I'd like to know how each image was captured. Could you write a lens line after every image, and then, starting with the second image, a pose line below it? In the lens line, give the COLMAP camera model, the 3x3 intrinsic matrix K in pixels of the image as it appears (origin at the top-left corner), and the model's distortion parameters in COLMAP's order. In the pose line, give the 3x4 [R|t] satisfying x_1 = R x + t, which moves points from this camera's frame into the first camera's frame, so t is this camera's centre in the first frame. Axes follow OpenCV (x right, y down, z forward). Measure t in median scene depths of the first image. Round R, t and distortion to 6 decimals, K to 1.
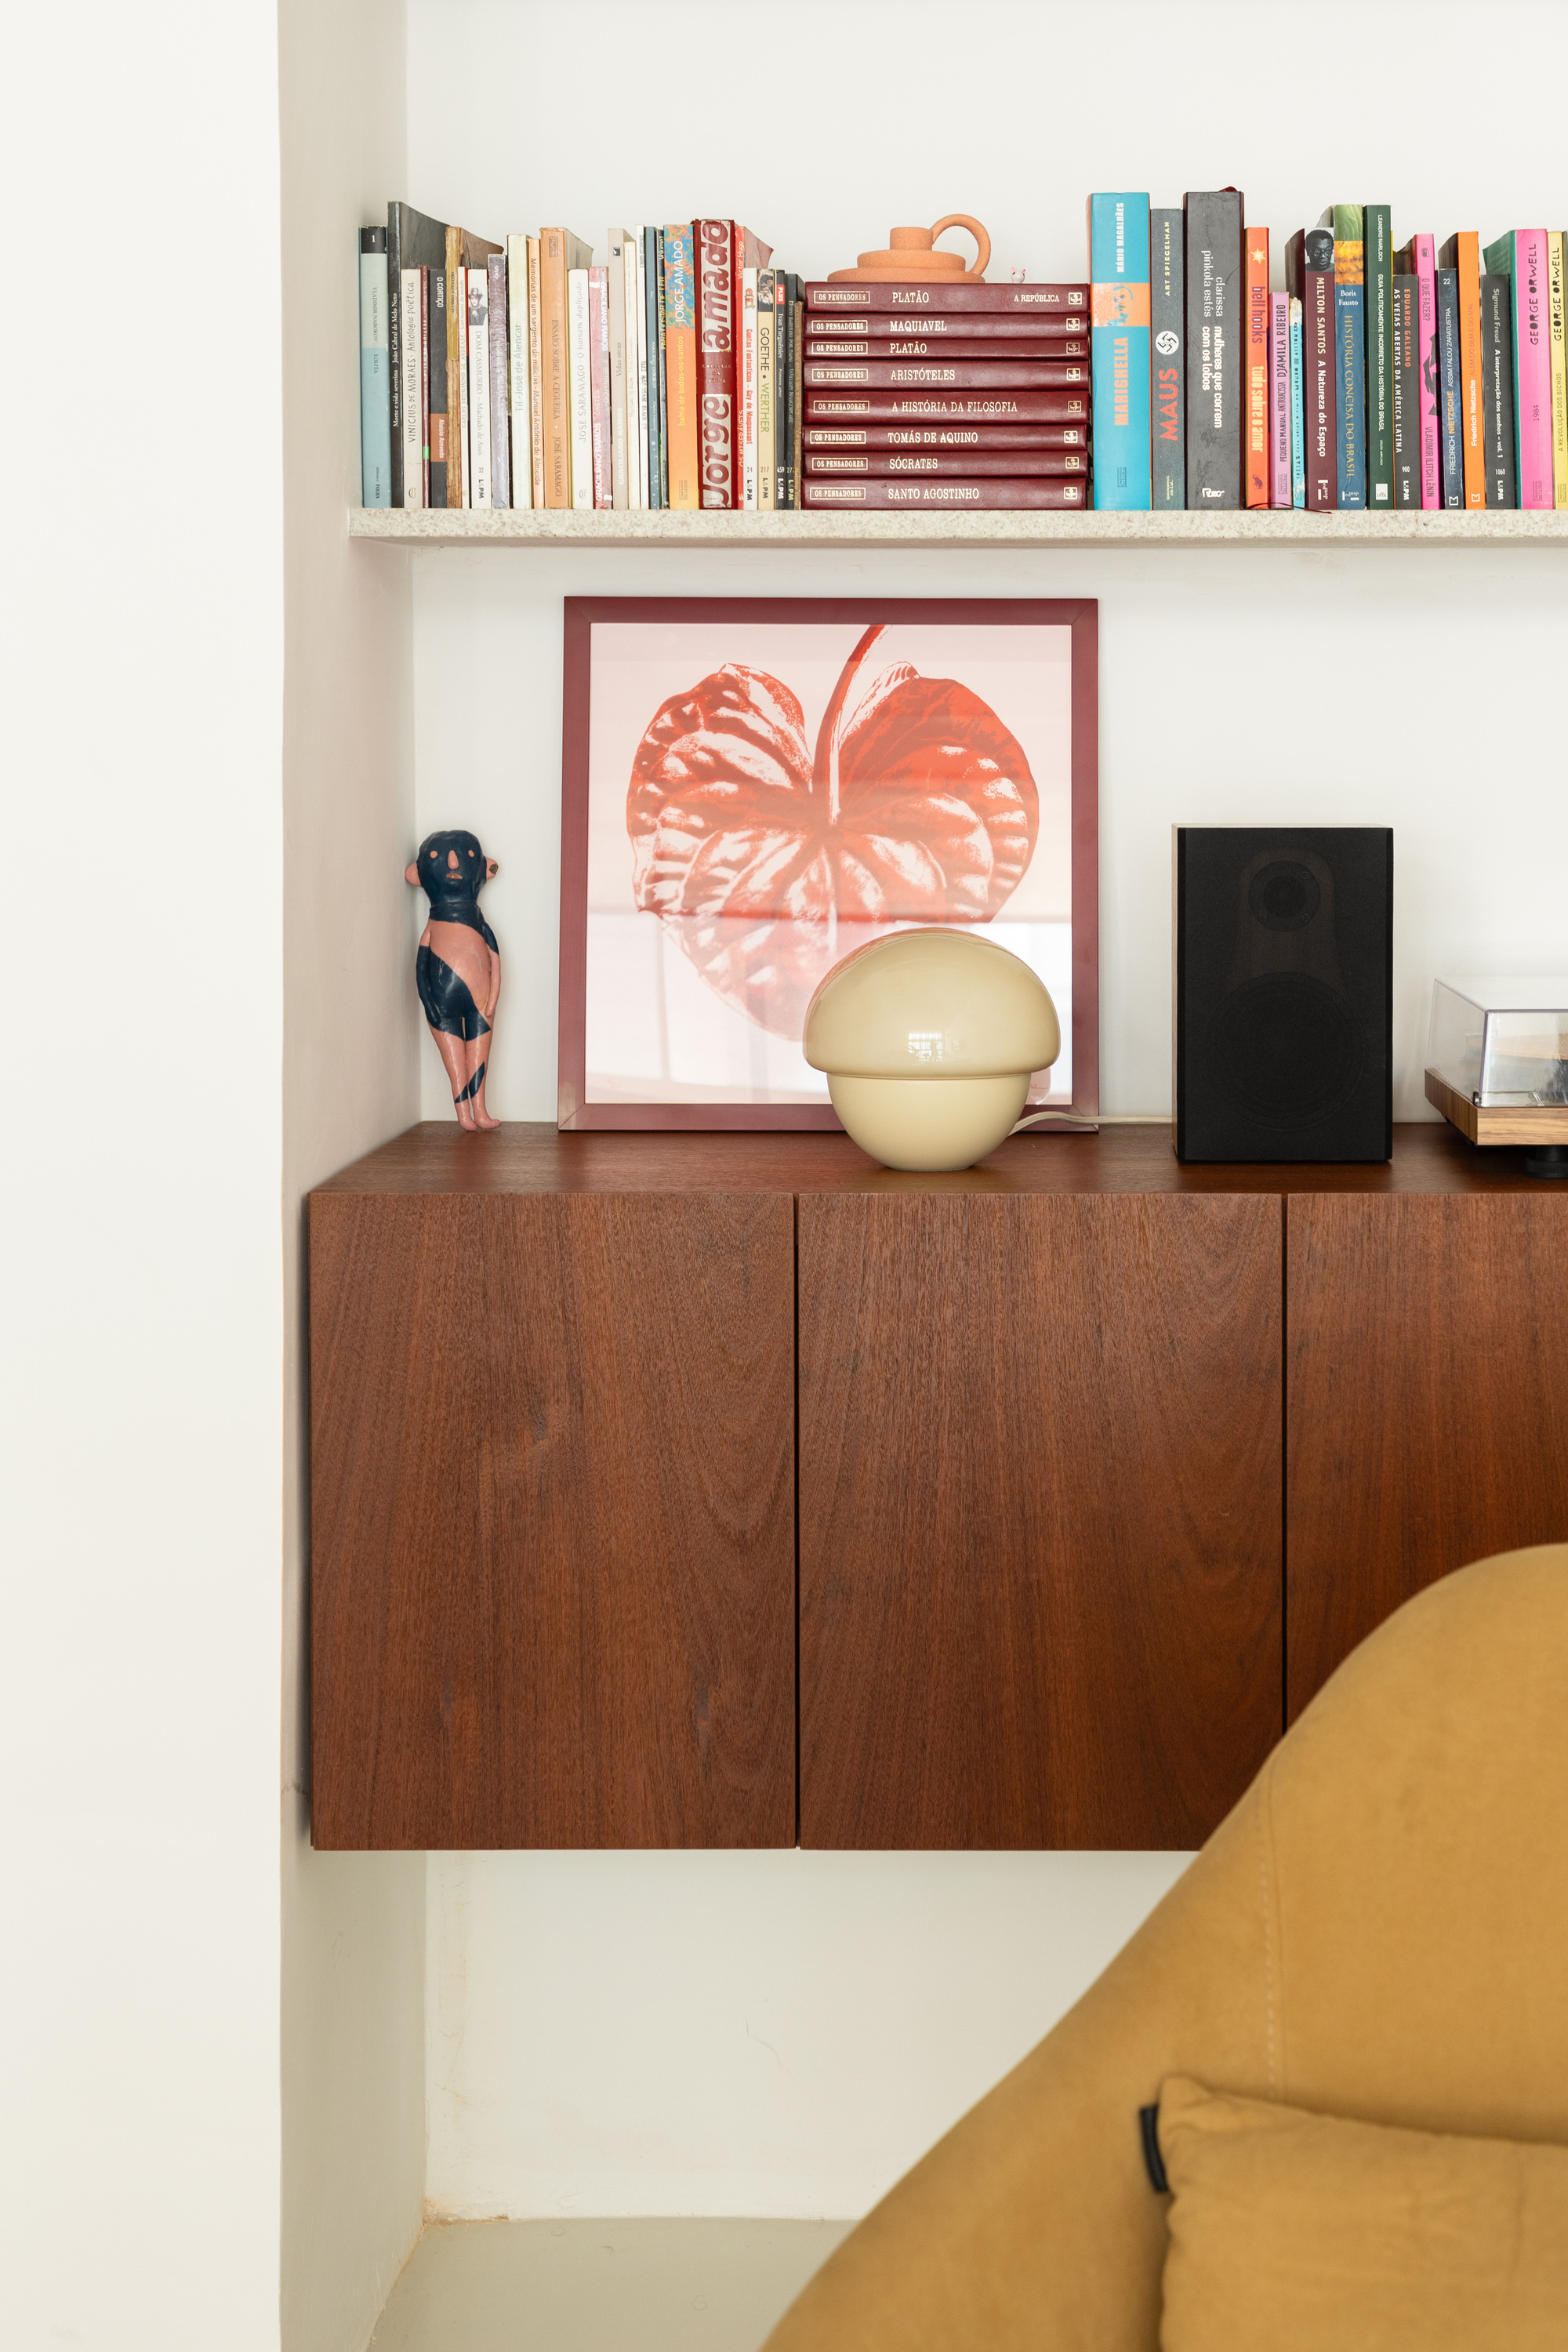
lens RADIAL K [[3715.4, 0, 984.5], [0, 3715.4, 923.8], [0, 0, 1]] dist [0.060875, 0.039784]
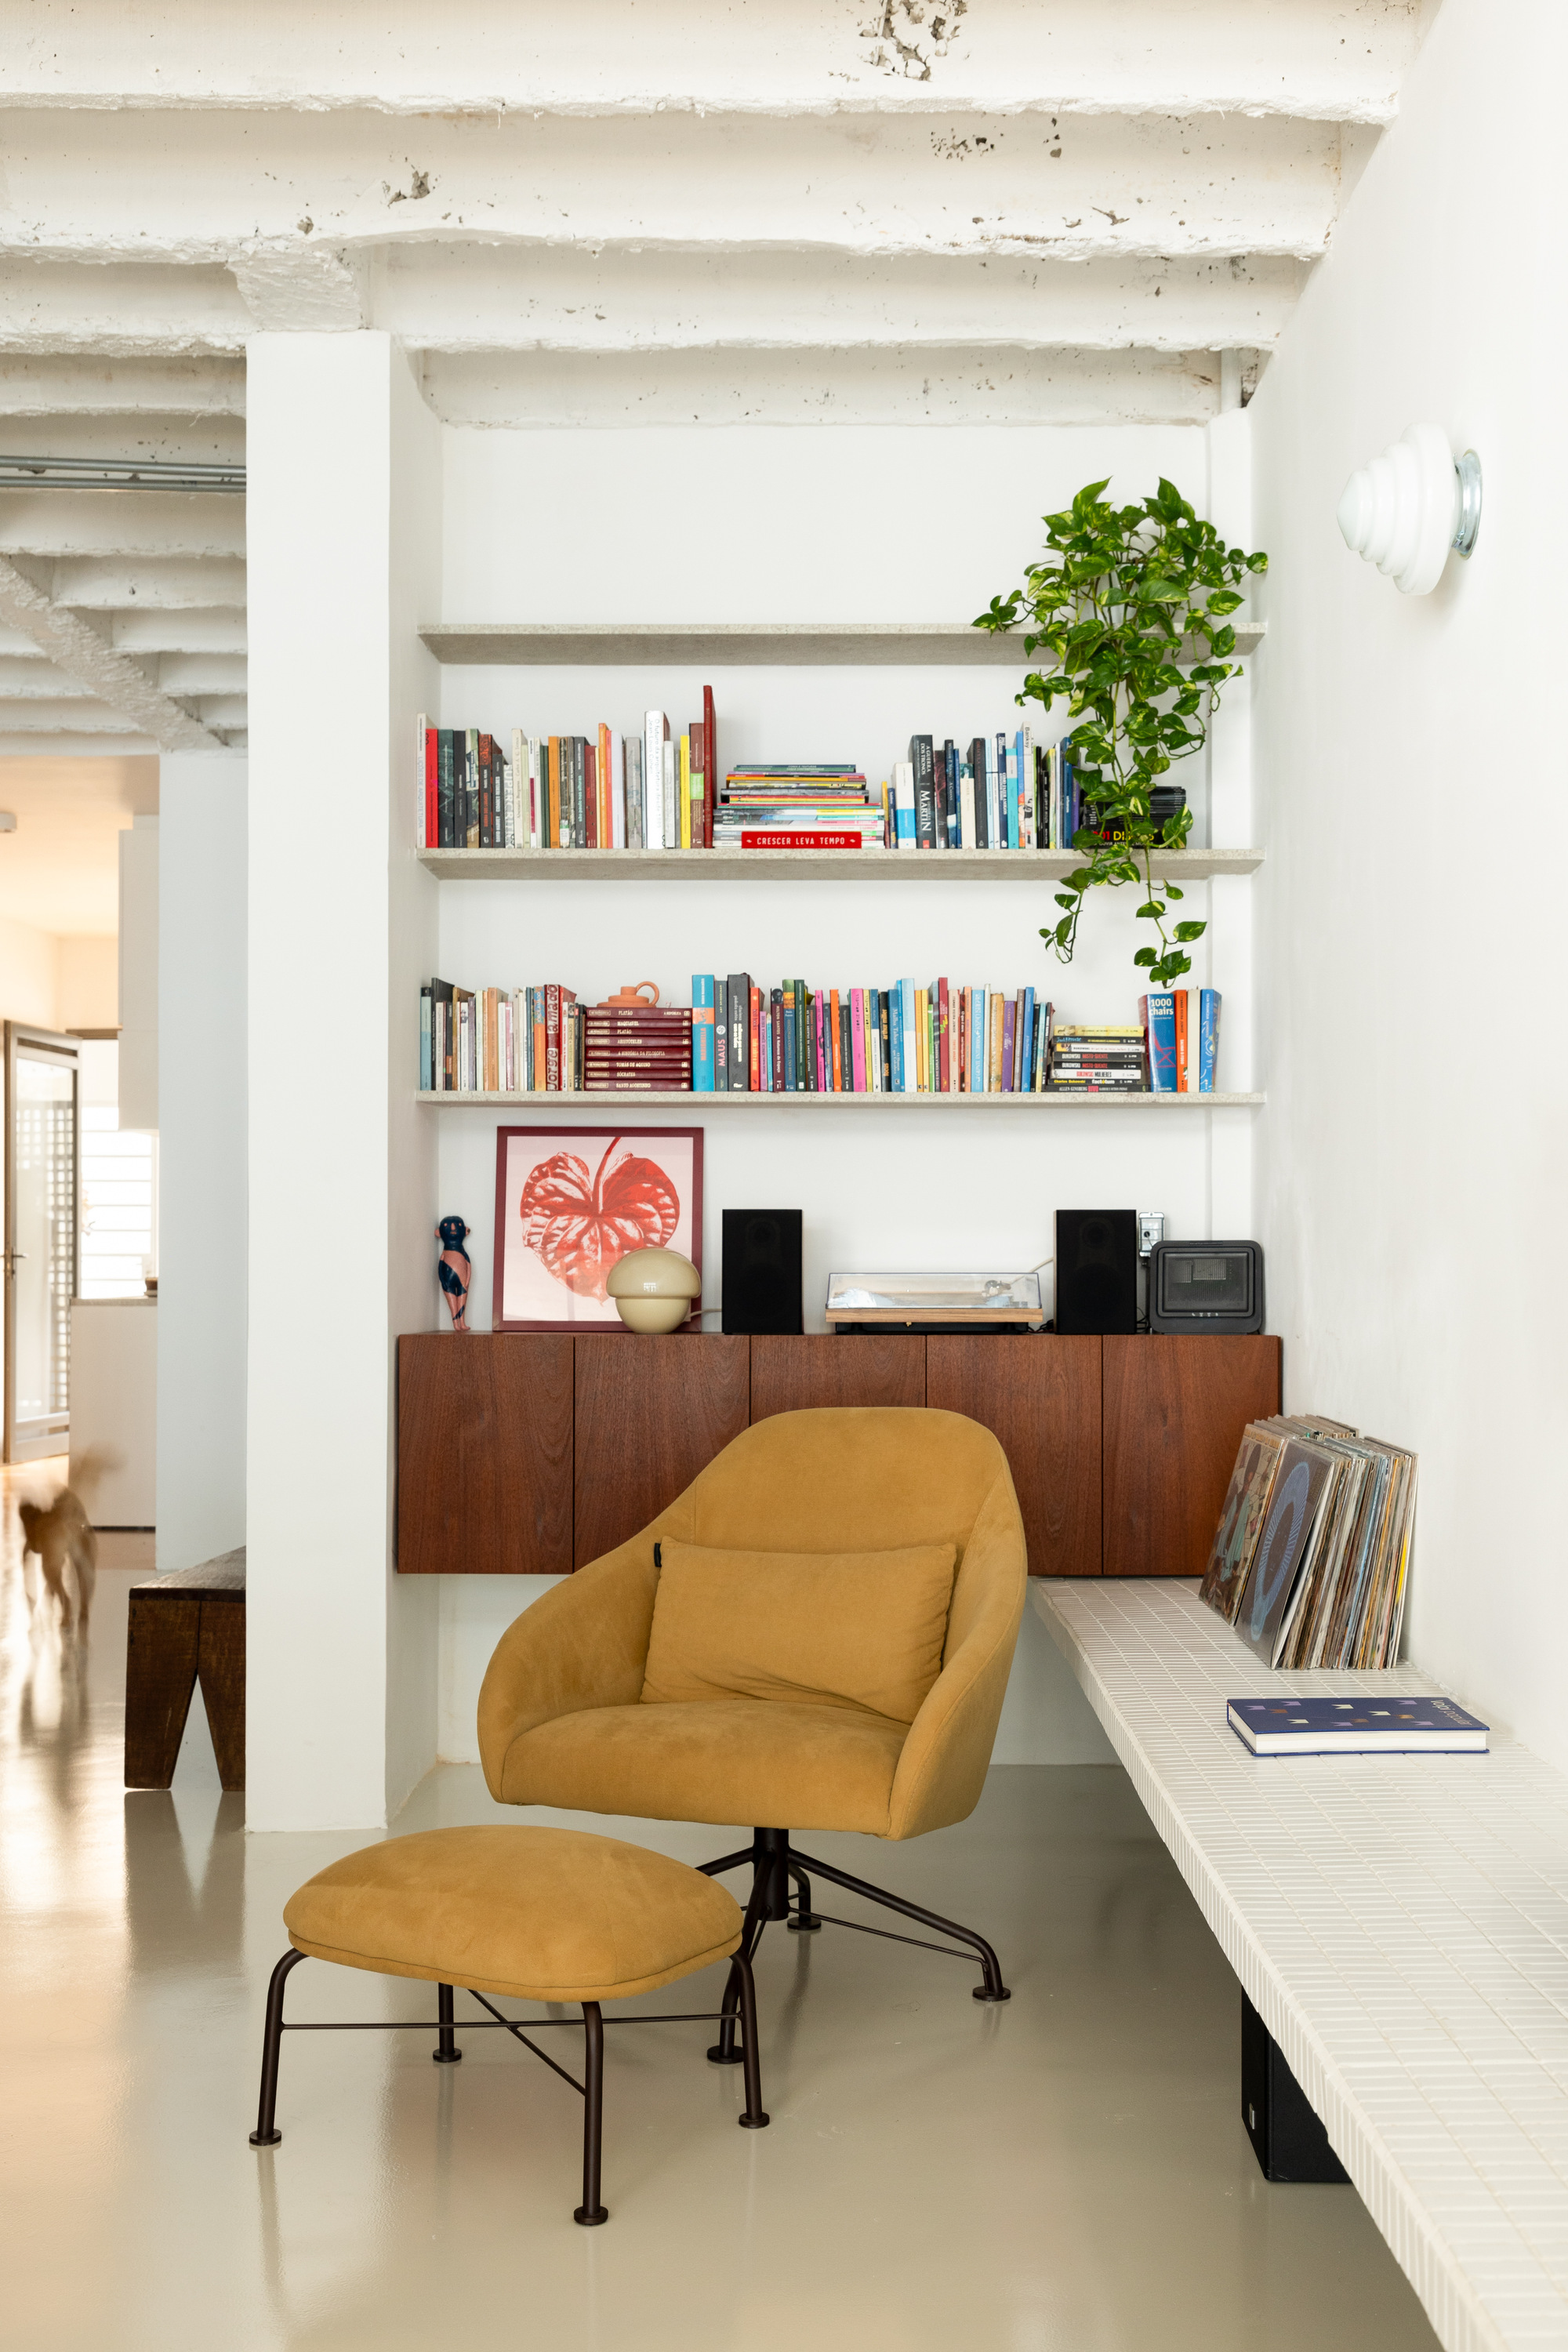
lens RADIAL K [[2441.1, 0, 812.1], [0, 2441.1, 1232.4], [0, 0, 1]] dist [0.003699, 0.006012]
pose [[0.999998, 0.001787, -0.000096, 0.115178], [-0.001789, 0.997808, -0.066151, 0.105876], [-0.000022, 0.066151, 0.997810, -0.746492]]
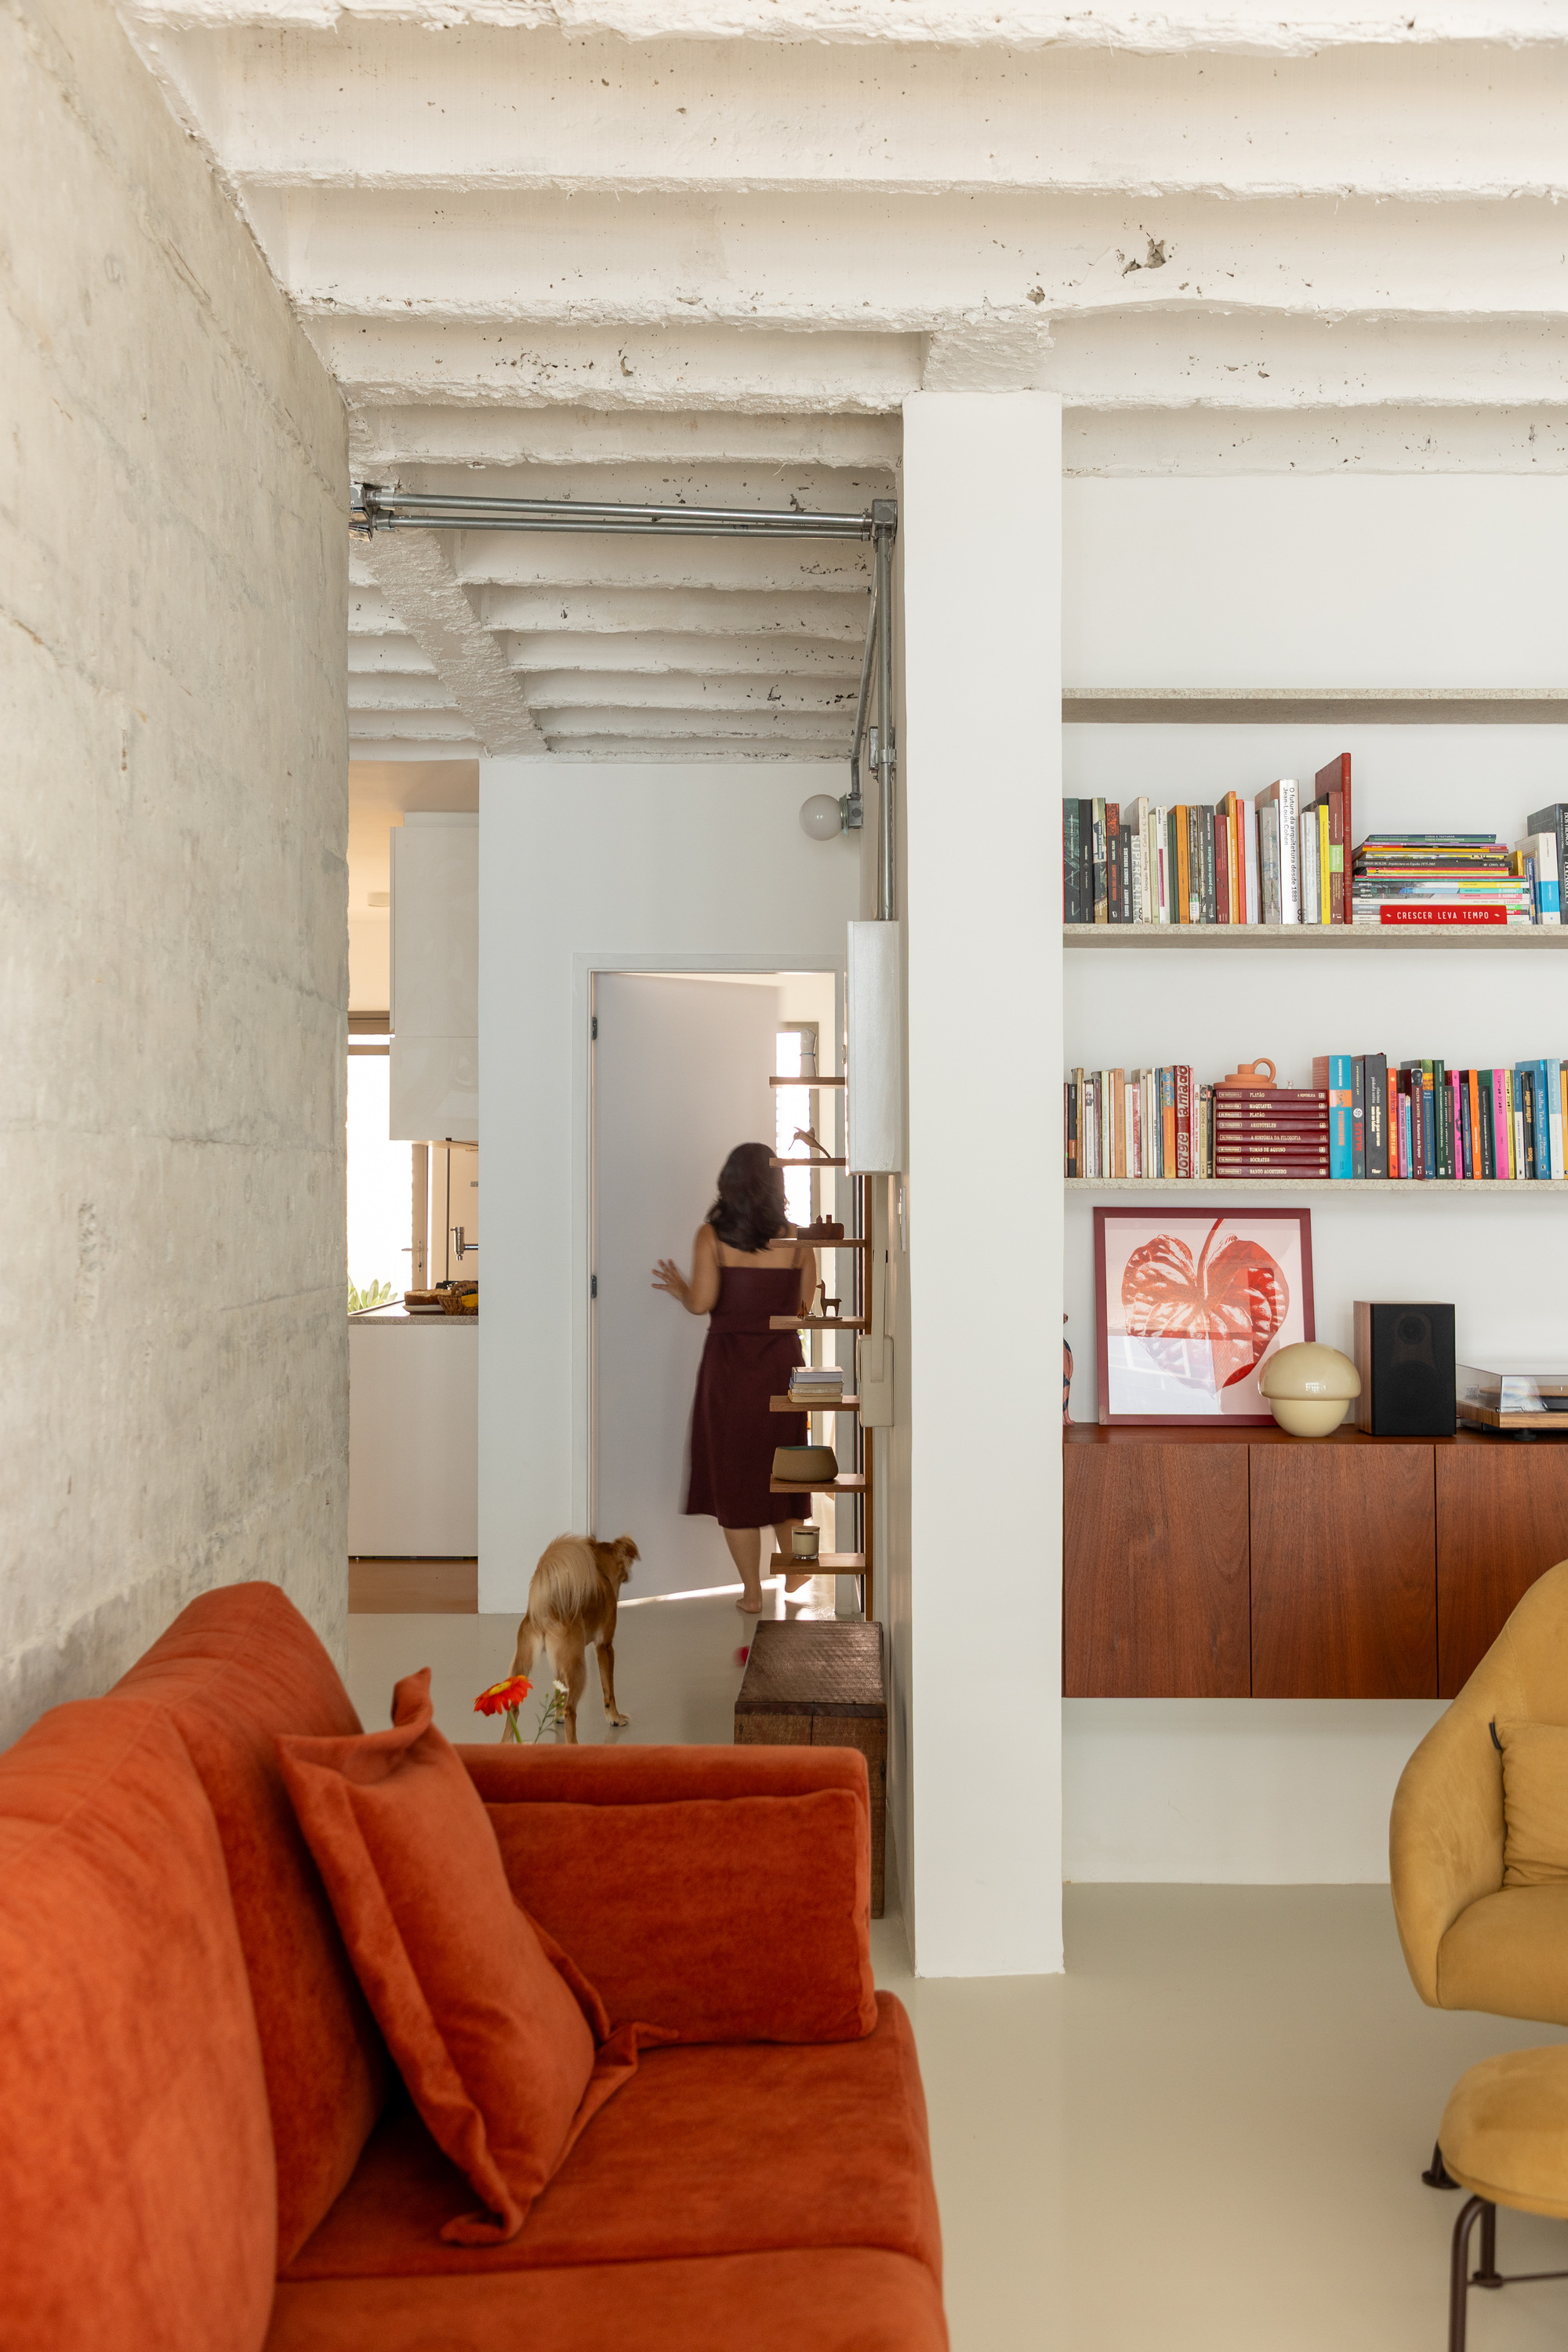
lens RADIAL K [[2516.5, 0, 795.3], [0, 2516.5, 1116.2], [0, 0, 1]] dist [0.019178, 0.002854]
pose [[0.999944, 0.002546, 0.010263, -0.354934], [-0.001649, 0.996245, -0.086559, -0.003449], [-0.010445, 0.086537, 0.996194, -0.718757]]
